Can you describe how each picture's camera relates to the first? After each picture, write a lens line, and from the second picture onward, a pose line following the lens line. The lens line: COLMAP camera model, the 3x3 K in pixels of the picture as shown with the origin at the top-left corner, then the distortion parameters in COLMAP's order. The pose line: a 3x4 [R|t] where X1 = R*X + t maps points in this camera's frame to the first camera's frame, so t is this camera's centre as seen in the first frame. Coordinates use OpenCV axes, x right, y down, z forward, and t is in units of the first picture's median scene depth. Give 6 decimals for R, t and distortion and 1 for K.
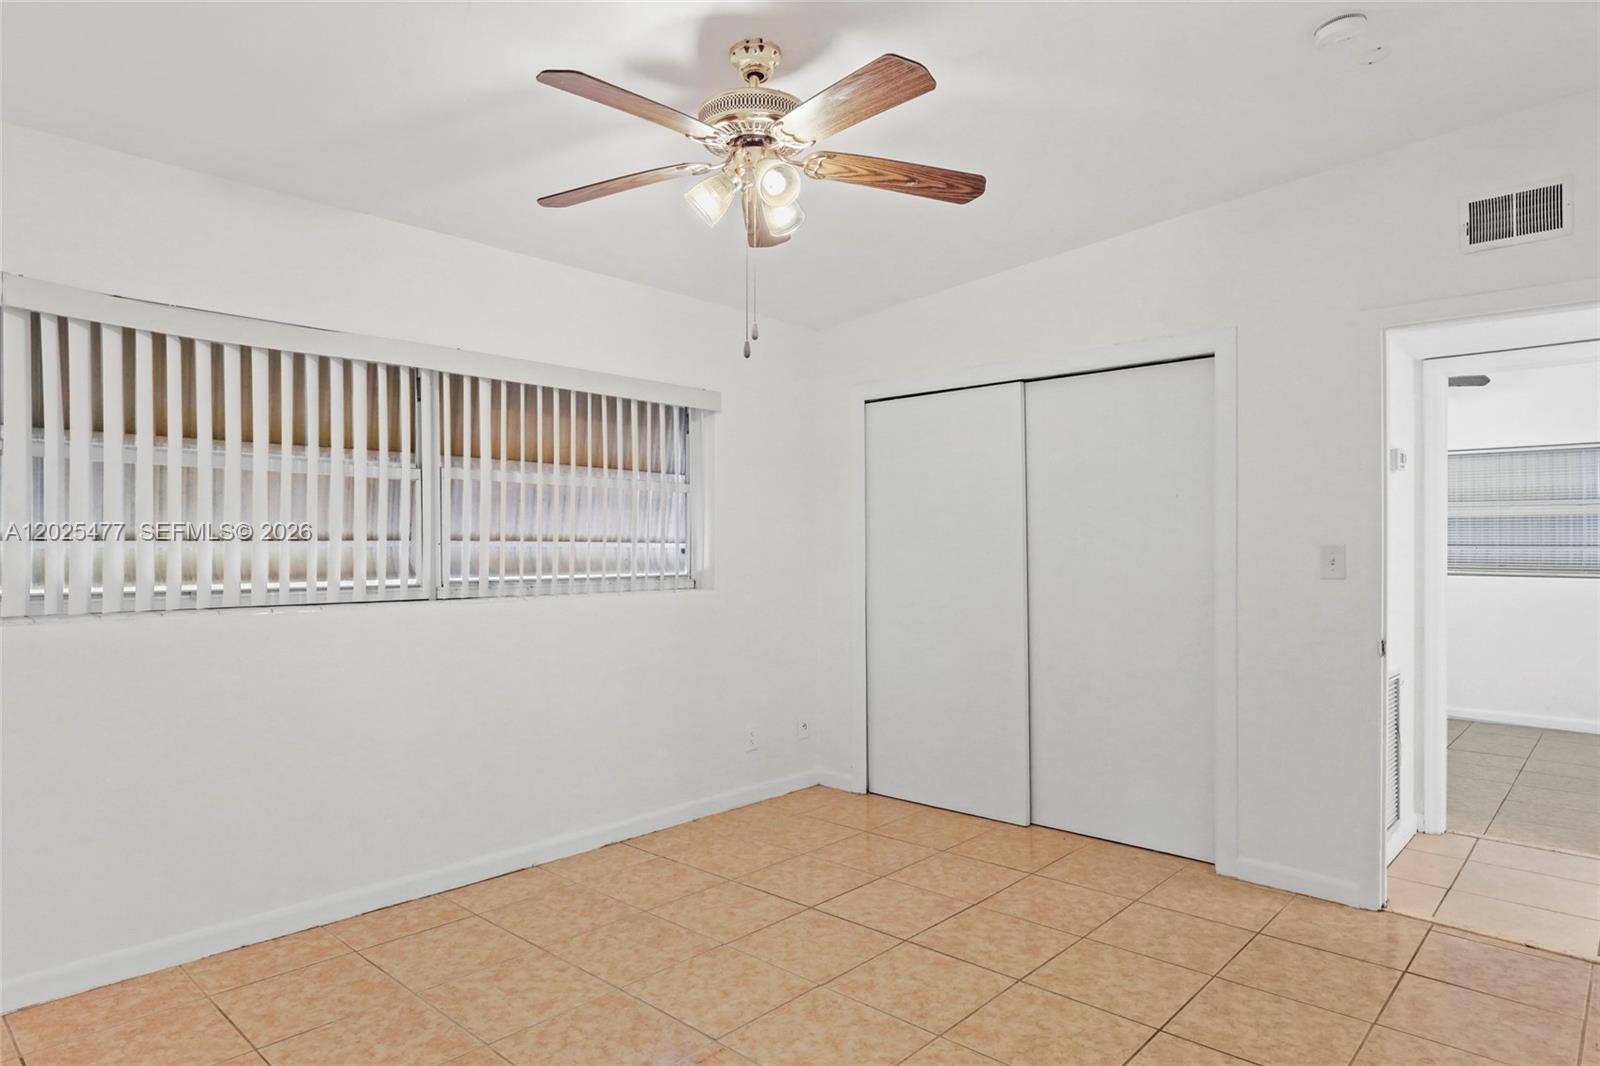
lens RADIAL K [[922.0, 0, 810.6], [0, 922.0, 547.2], [0, 0, 1]] dist [-0.001329, 0.000844]
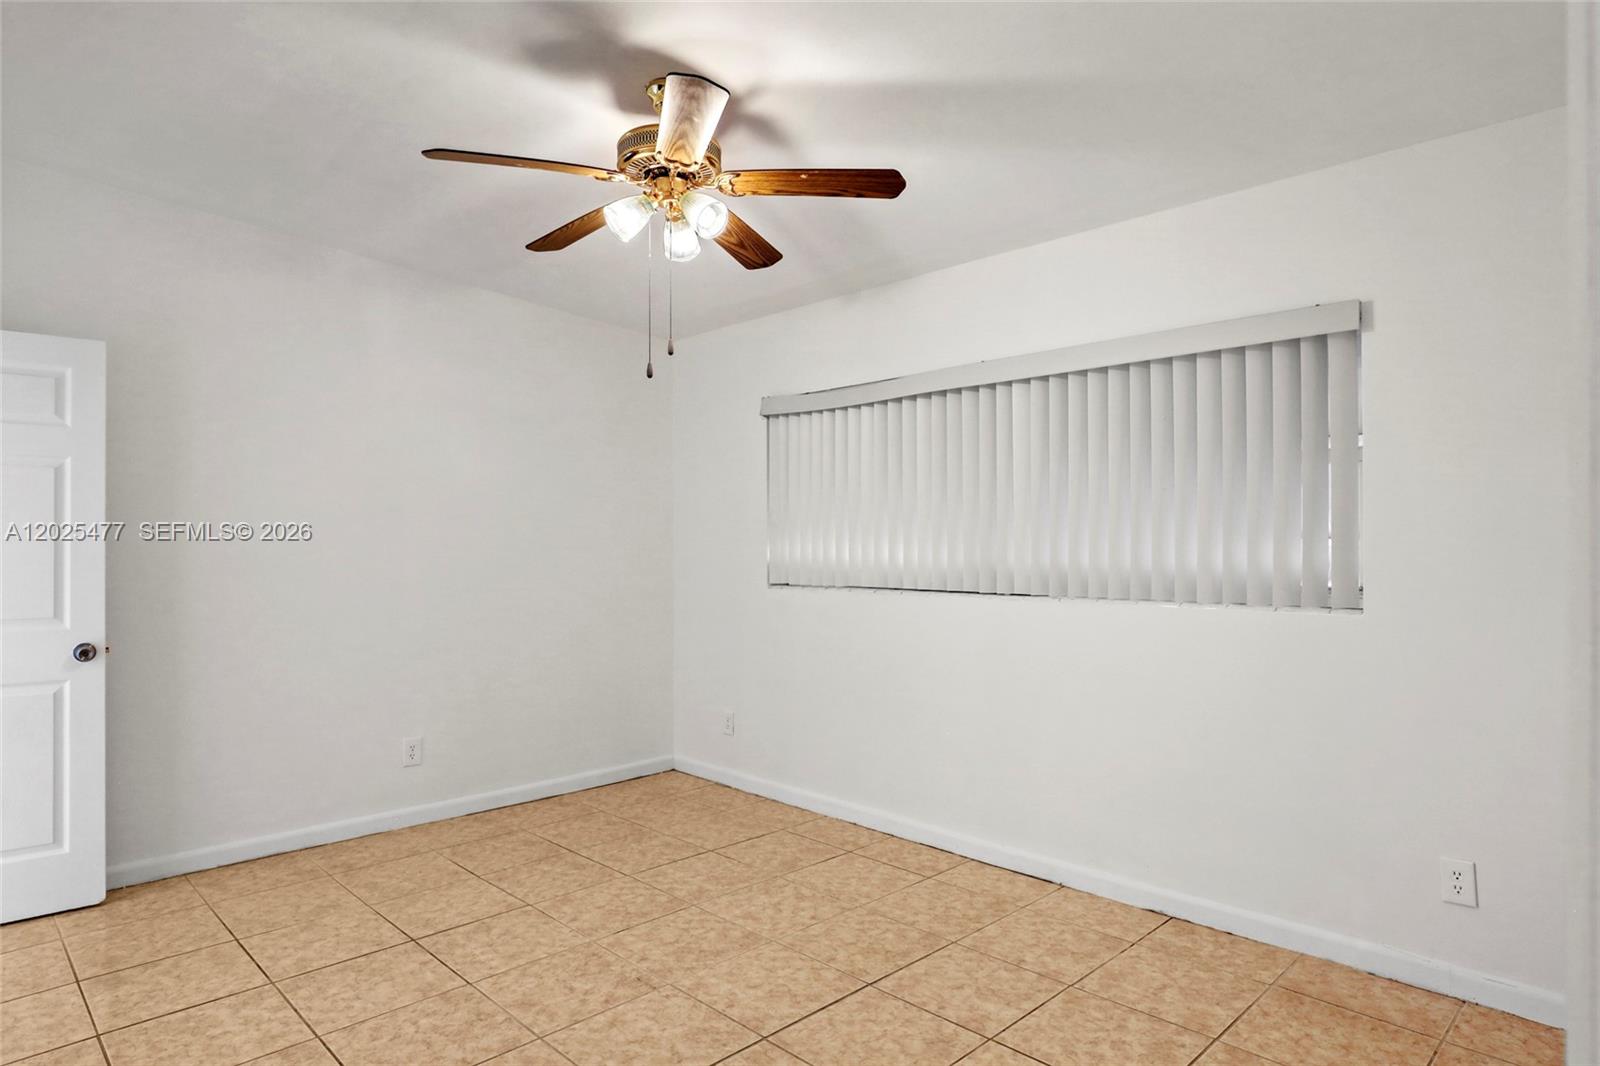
lens RADIAL K [[922.0, 0, 809.8], [0, 922.0, 537.0], [0, 0, 1]] dist [-0.001329, 0.000844]
pose [[-0.050948, -0.010296, -0.998648, 0.771379], [0.002493, 0.999942, -0.010436, -0.000184], [0.998698, -0.003021, -0.050920, 0.930668]]
